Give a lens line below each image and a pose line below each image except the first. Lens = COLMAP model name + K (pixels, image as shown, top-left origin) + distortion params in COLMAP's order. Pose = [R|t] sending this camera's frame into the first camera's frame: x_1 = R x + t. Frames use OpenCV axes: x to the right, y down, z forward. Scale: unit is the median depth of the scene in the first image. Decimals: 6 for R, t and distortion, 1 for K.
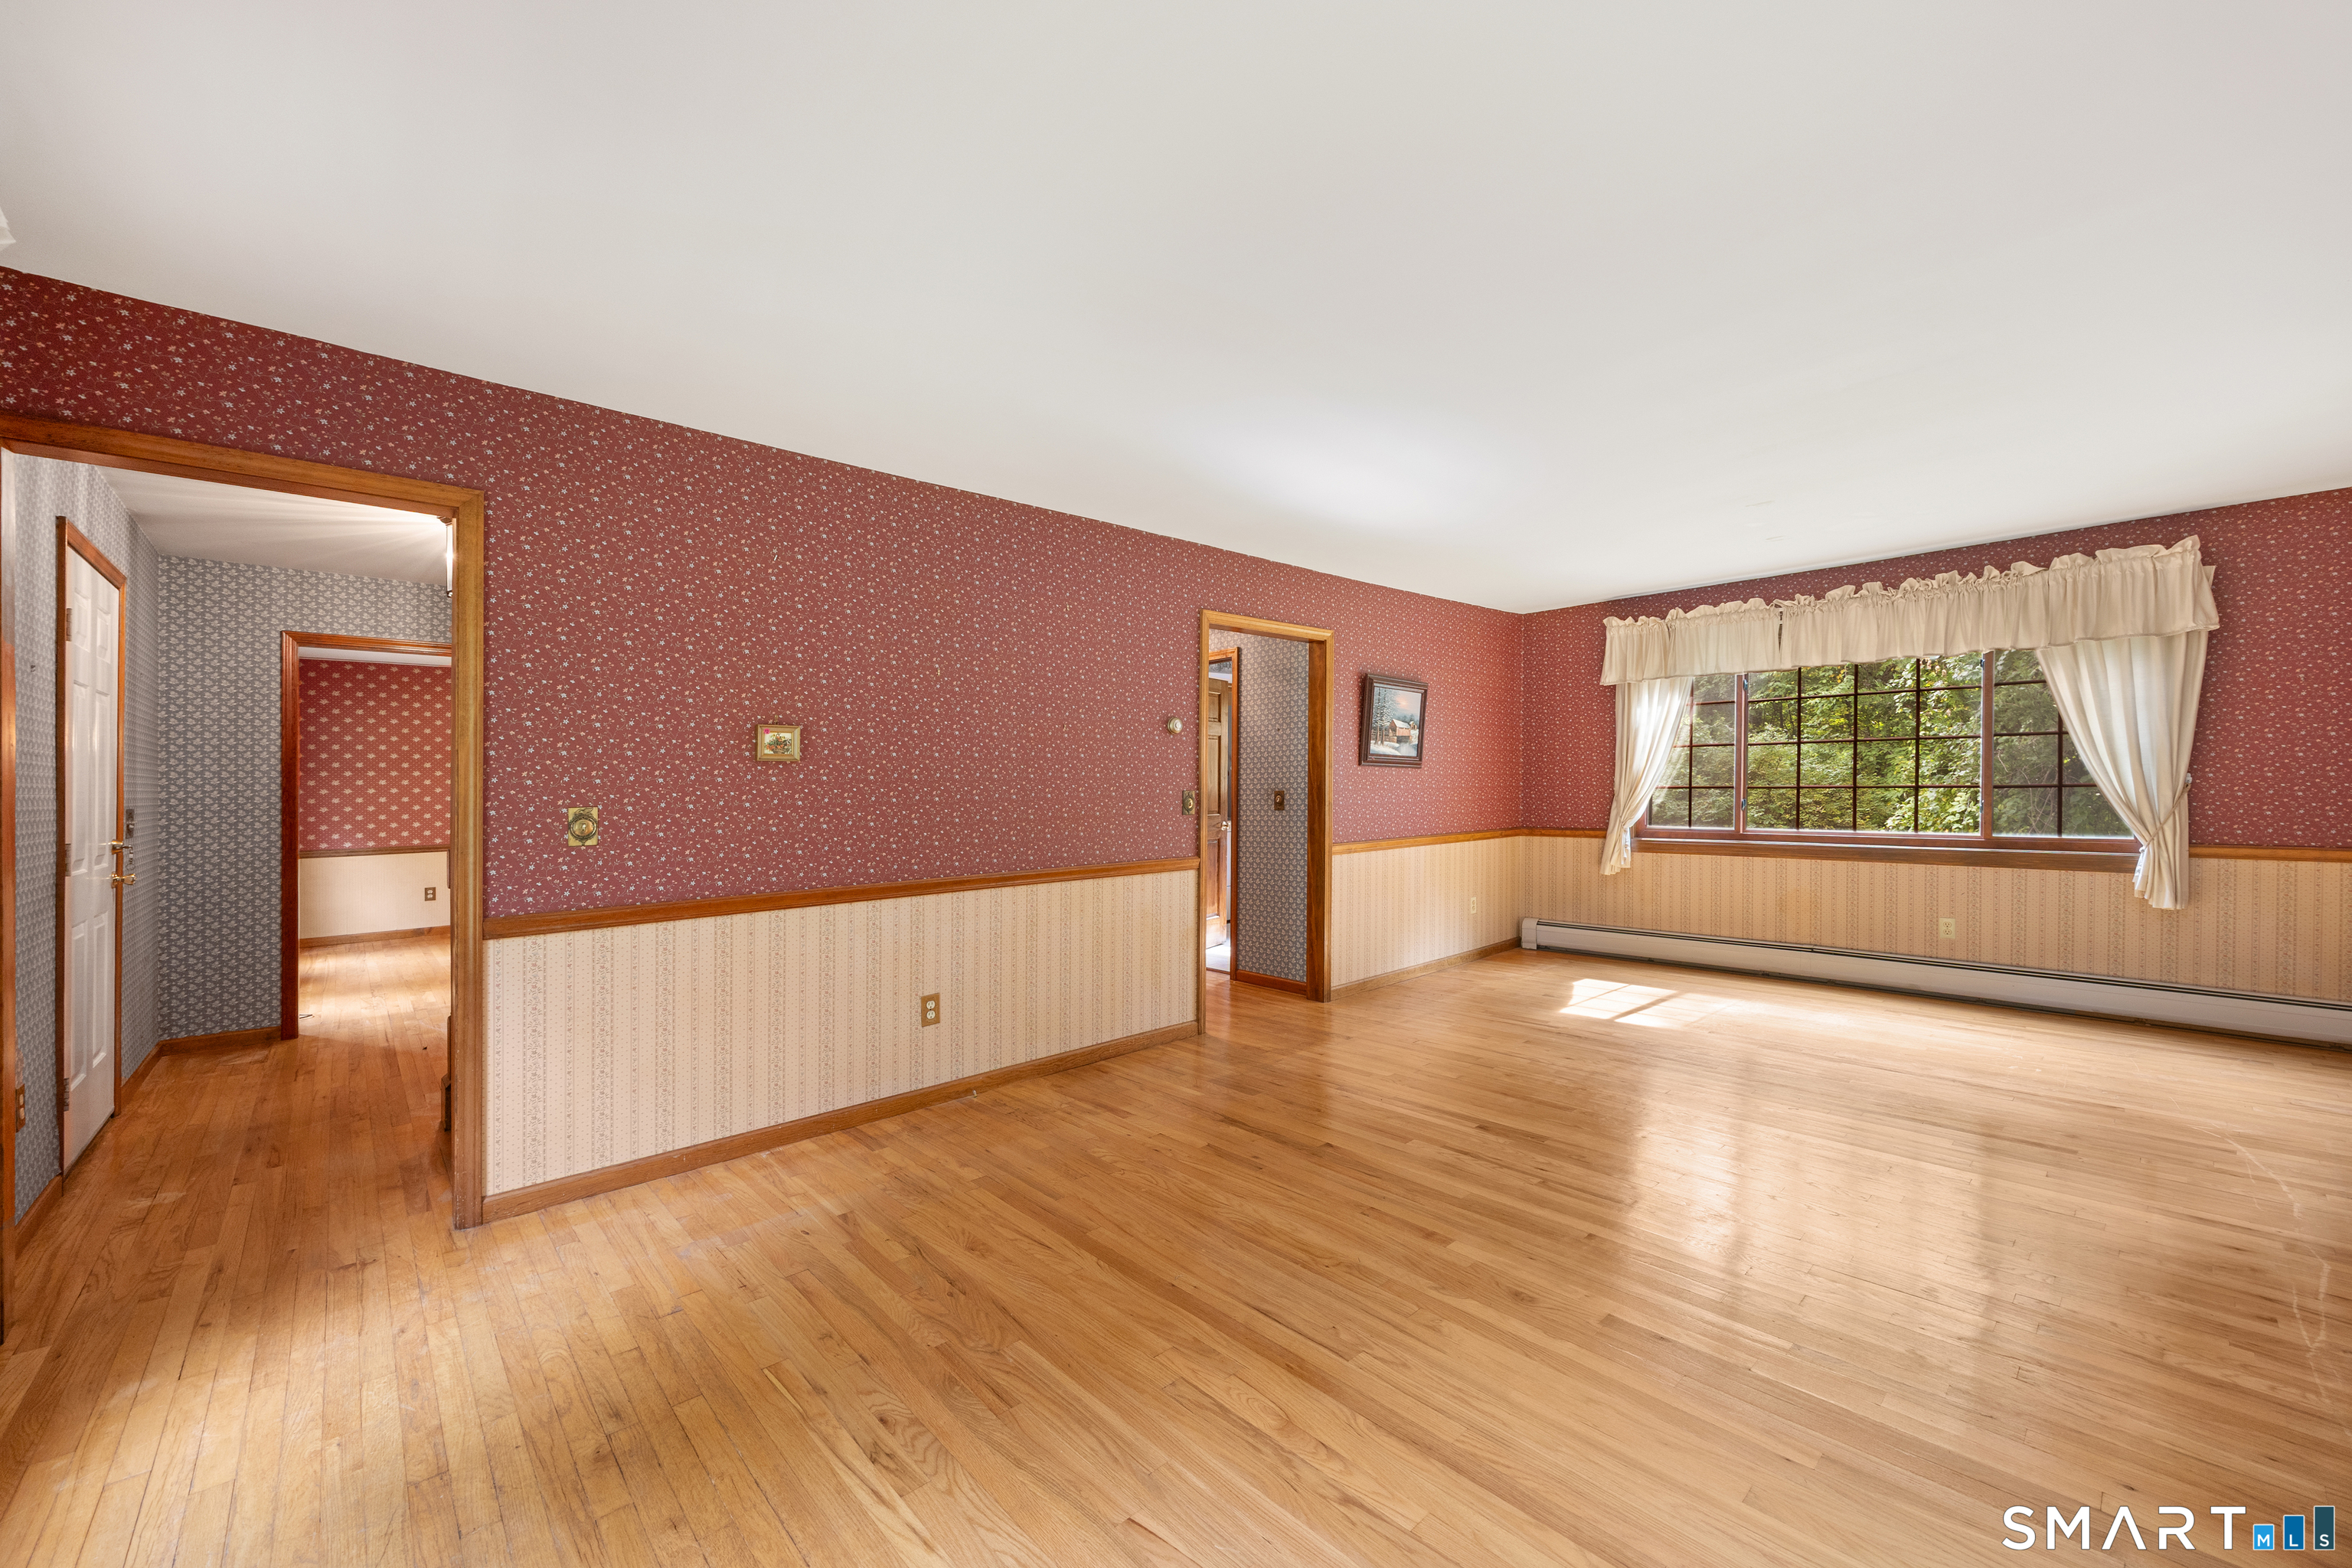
lens RADIAL K [[918.4, 0, 1186.1], [0, 918.4, 803.9], [0, 0, 1]] dist [0.006600, -0.000290]
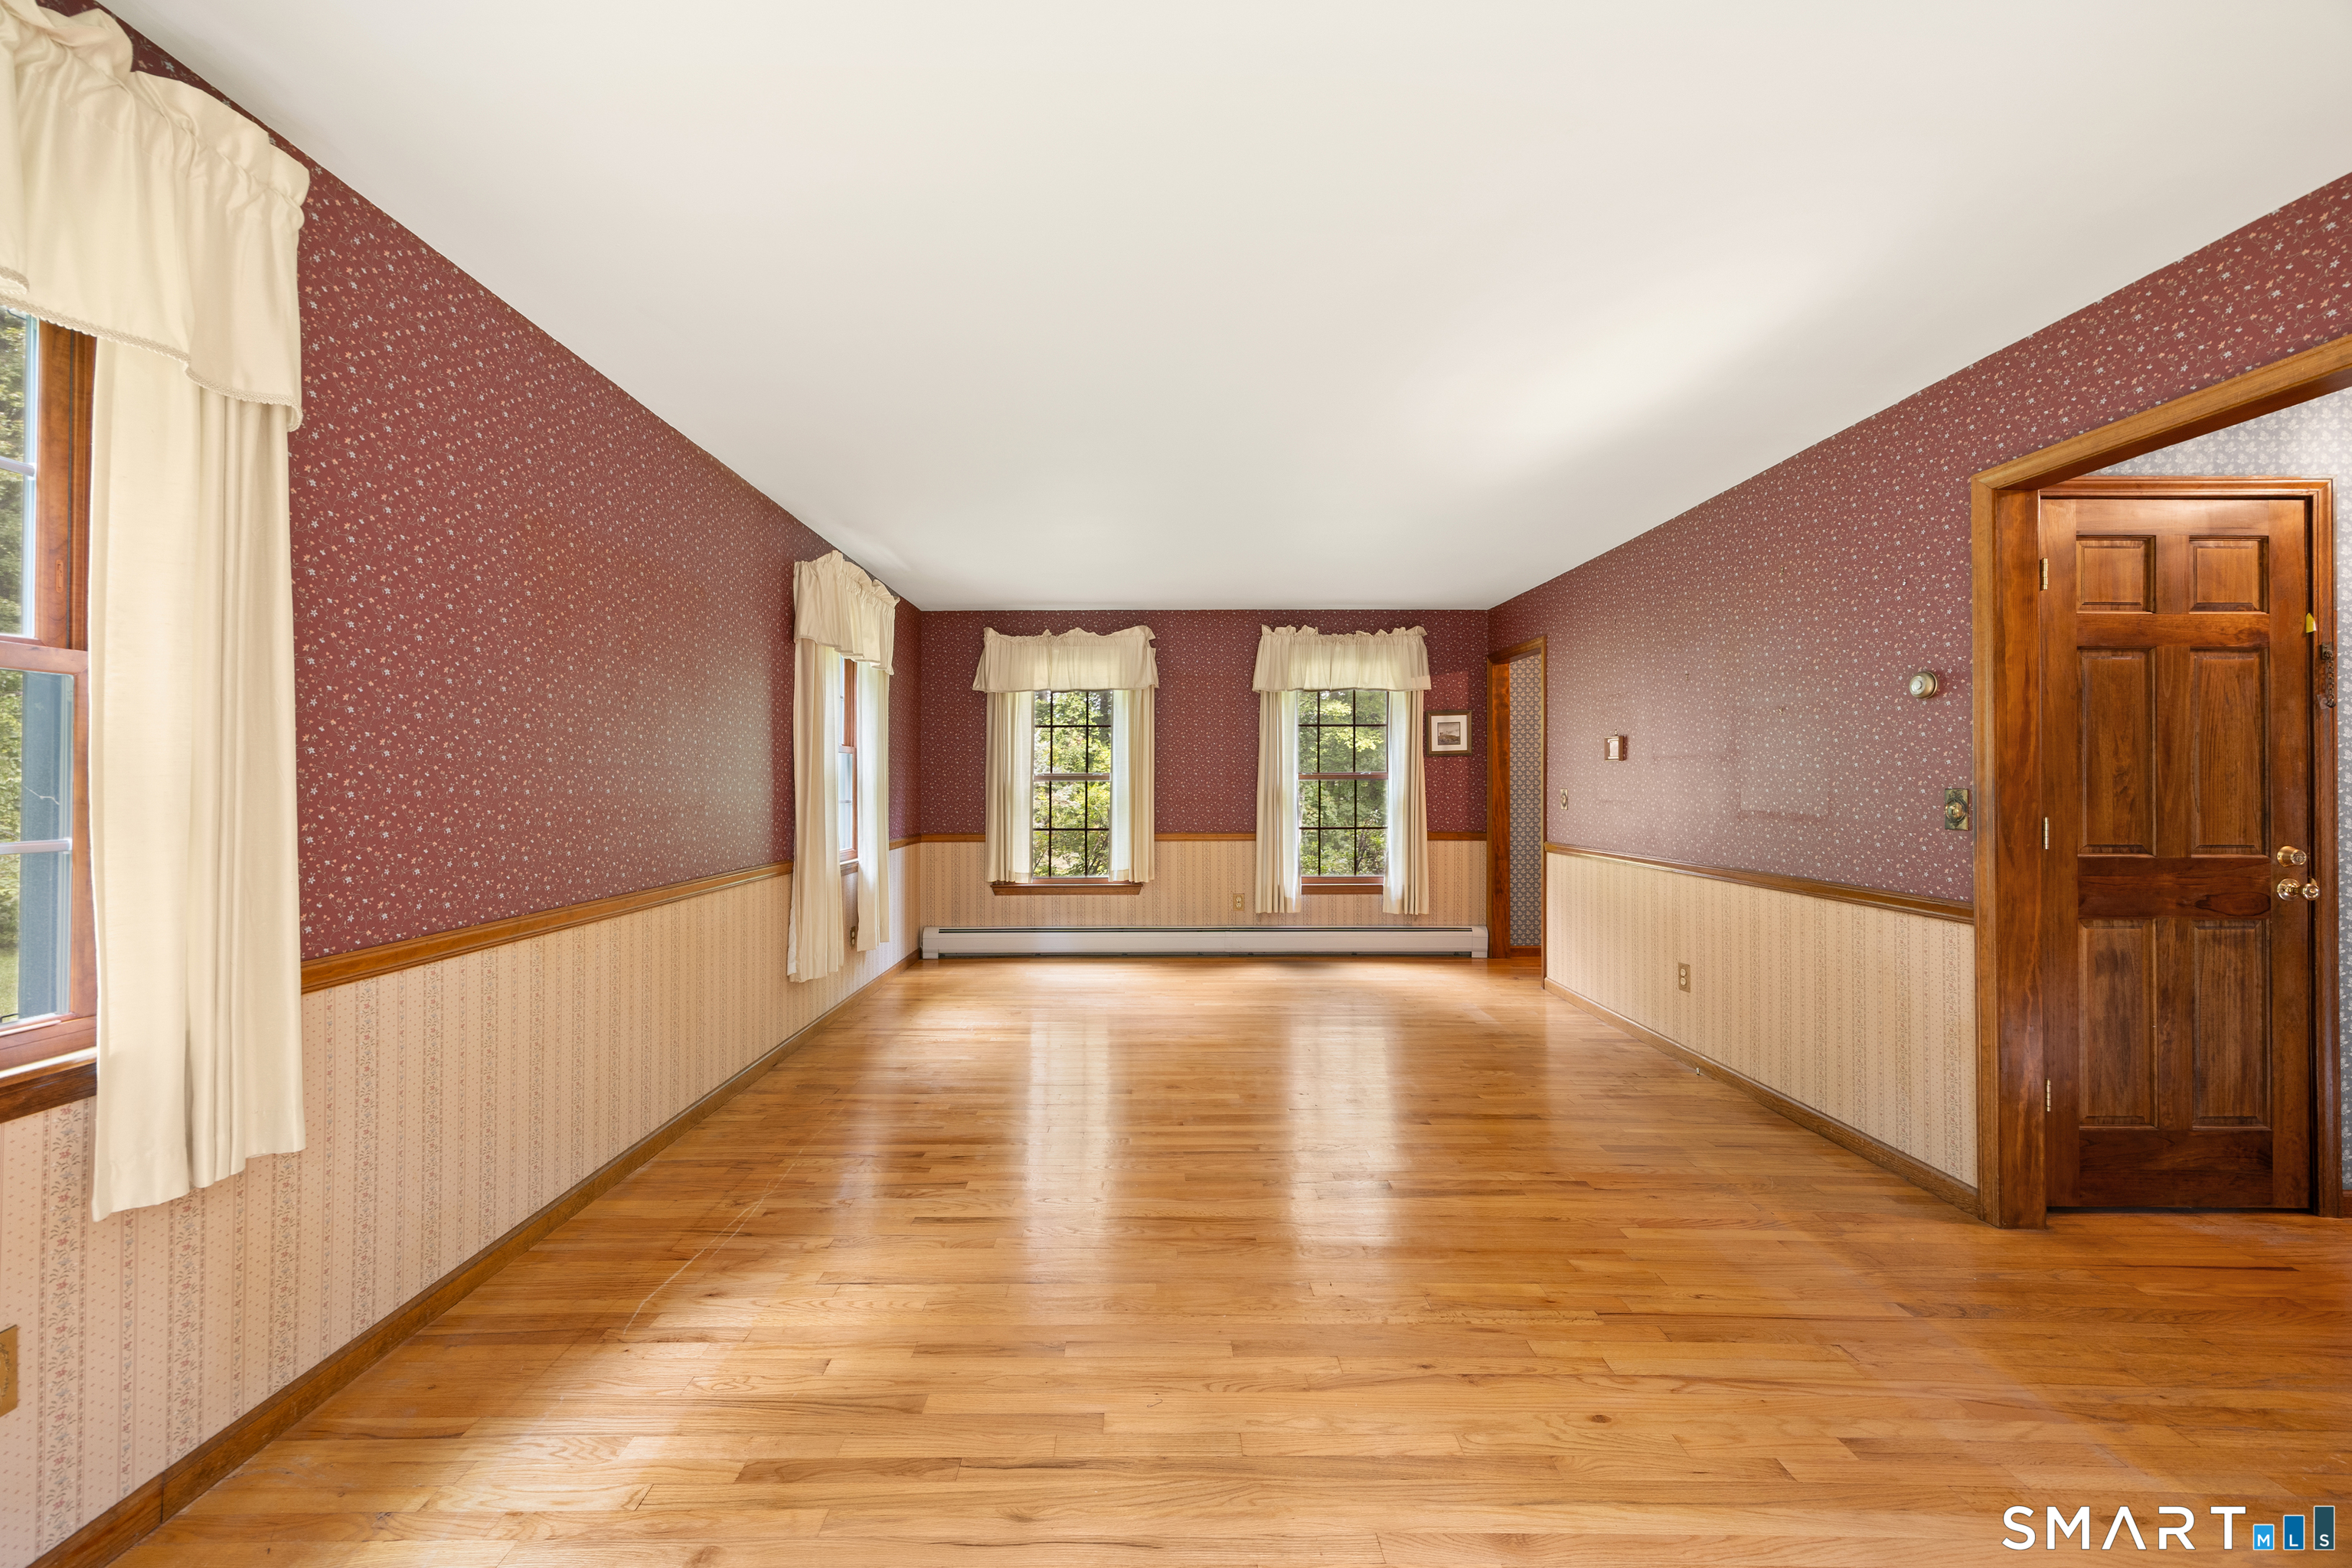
lens RADIAL K [[918.4, 0, 1134.9], [0, 918.4, 781.3], [0, 0, 1]] dist [0.006600, -0.000290]
pose [[-0.688615, 0.014485, -0.724983, 0.866901], [-0.000442, 0.999792, 0.020396, -0.032882], [0.725127, 0.014365, -0.688465, 1.119328]]
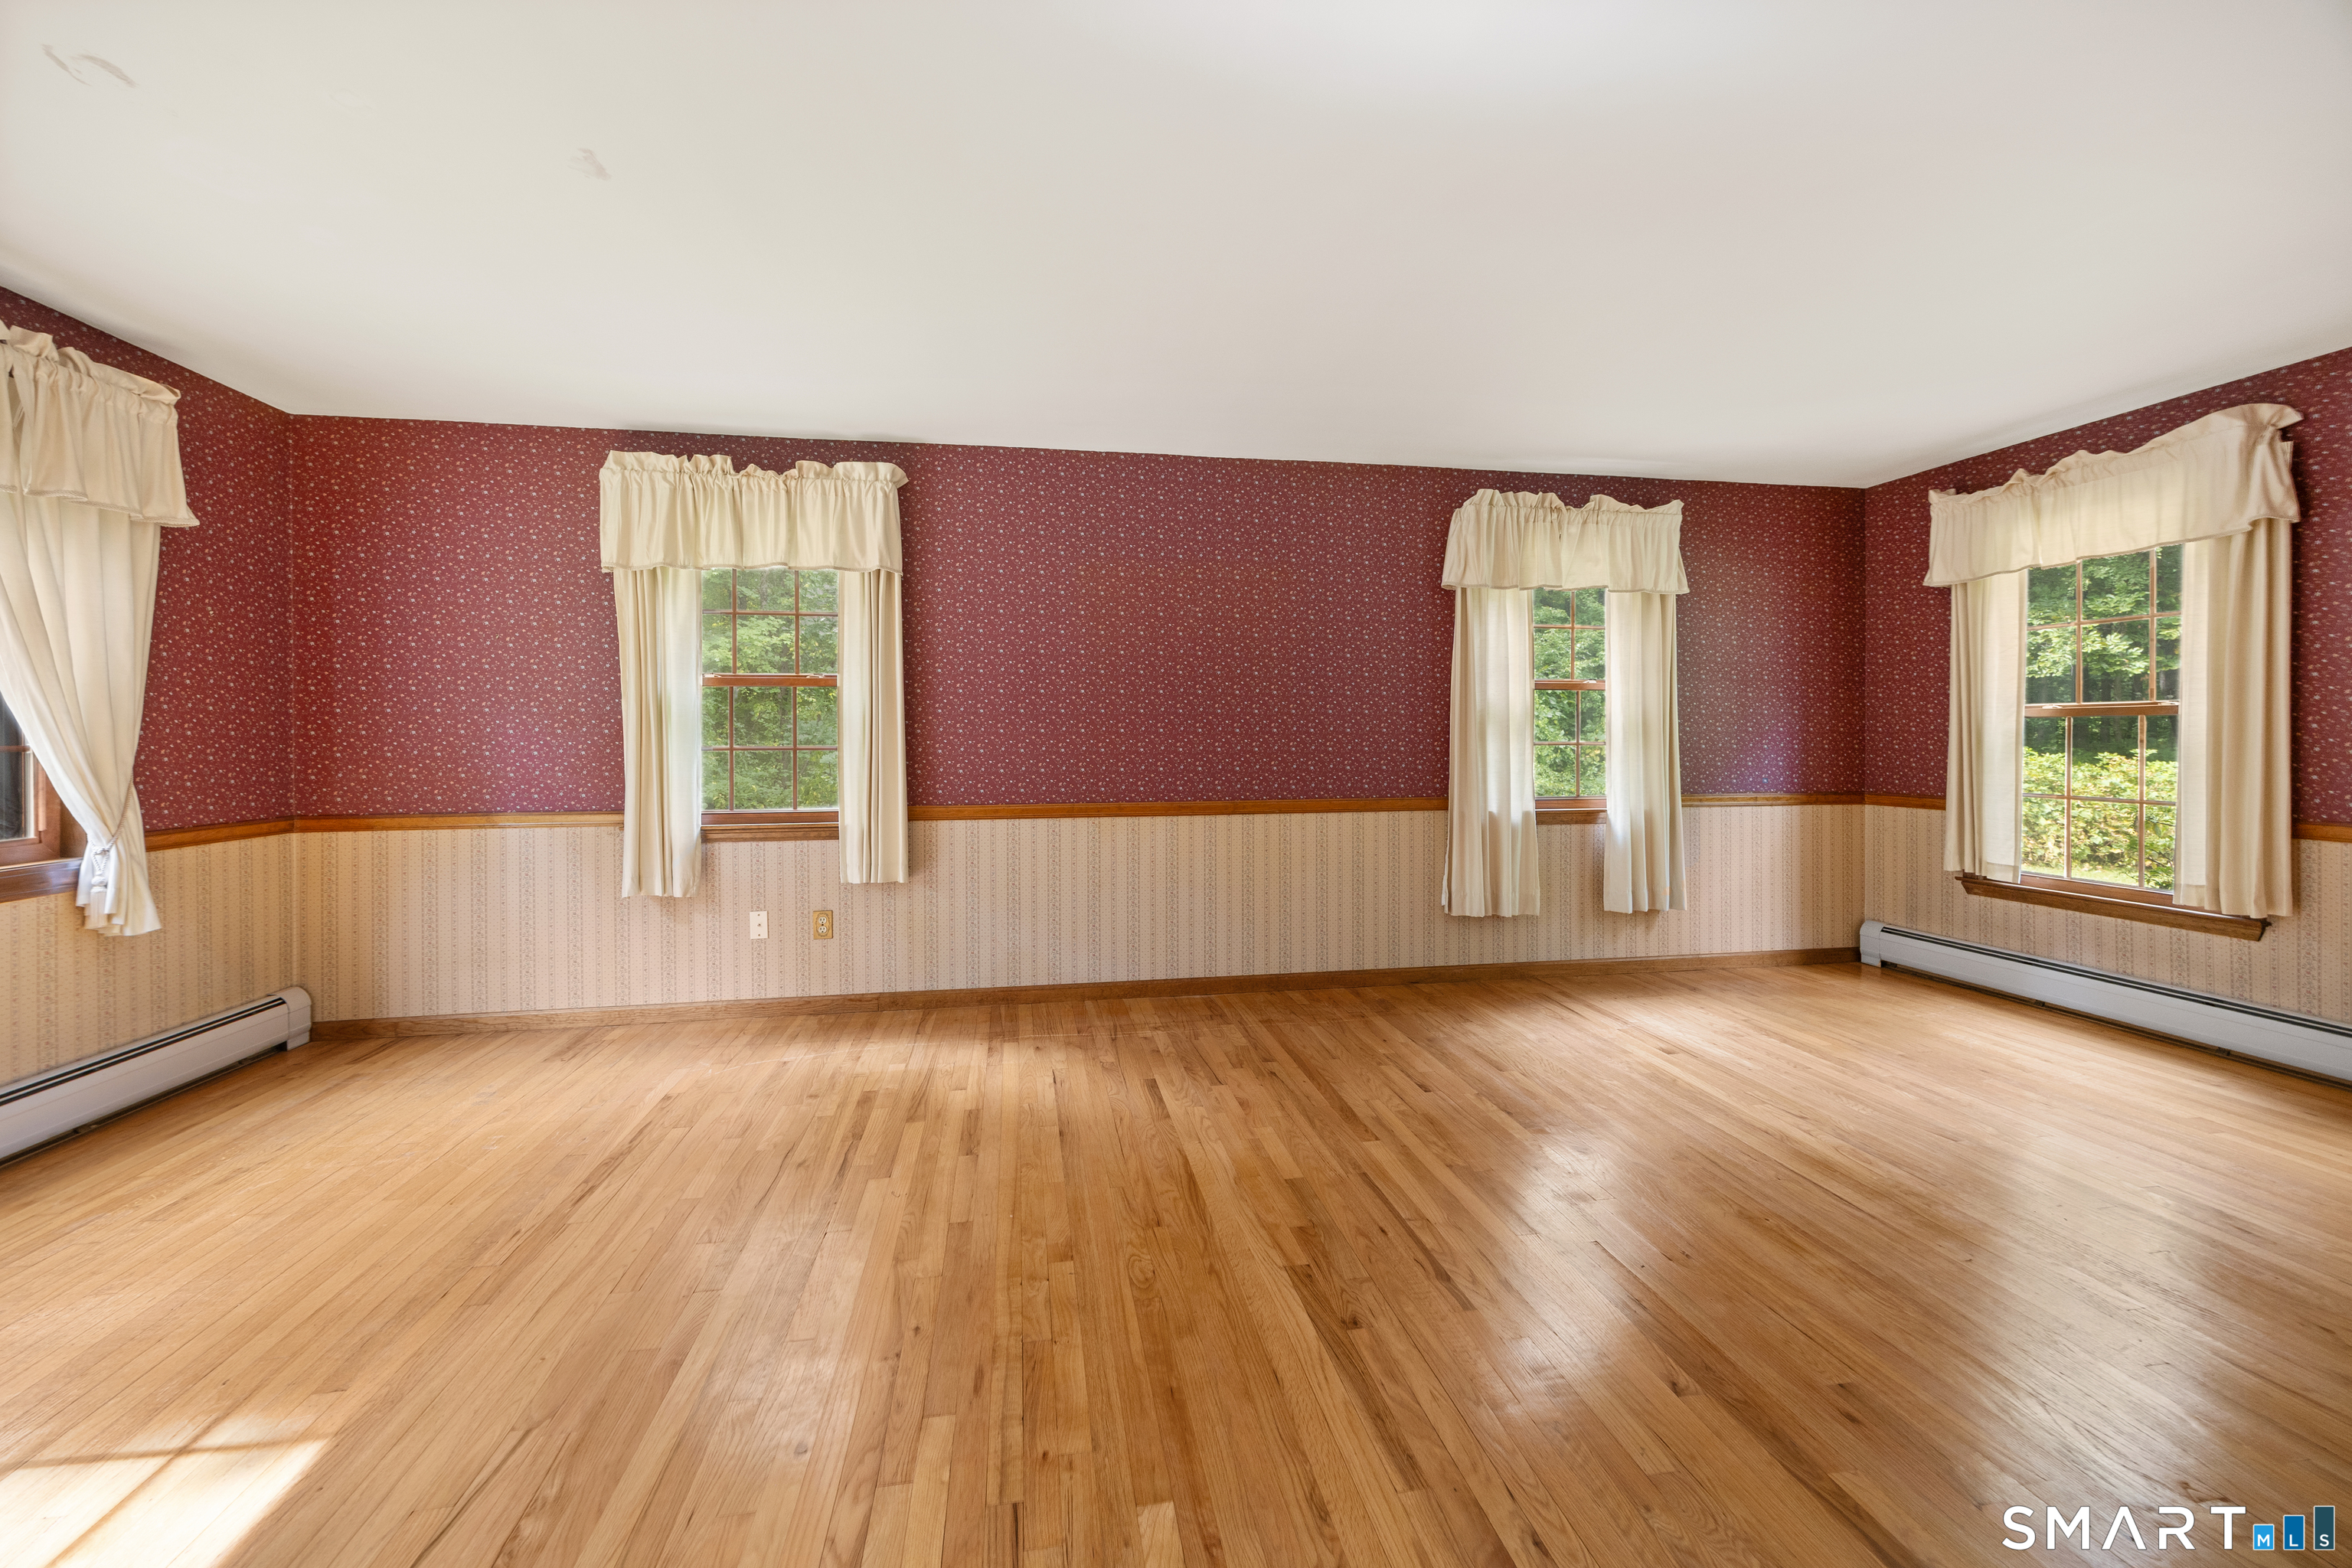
lens RADIAL K [[918.4, 0, 1184.1], [0, 918.4, 731.2], [0, 0, 1]] dist [0.006600, -0.000290]
pose [[-0.838410, 0.020795, 0.544642, 0.073426], [0.026281, 0.999652, 0.002290, -0.013222], [-0.544405, 0.016234, -0.838665, 1.207860]]
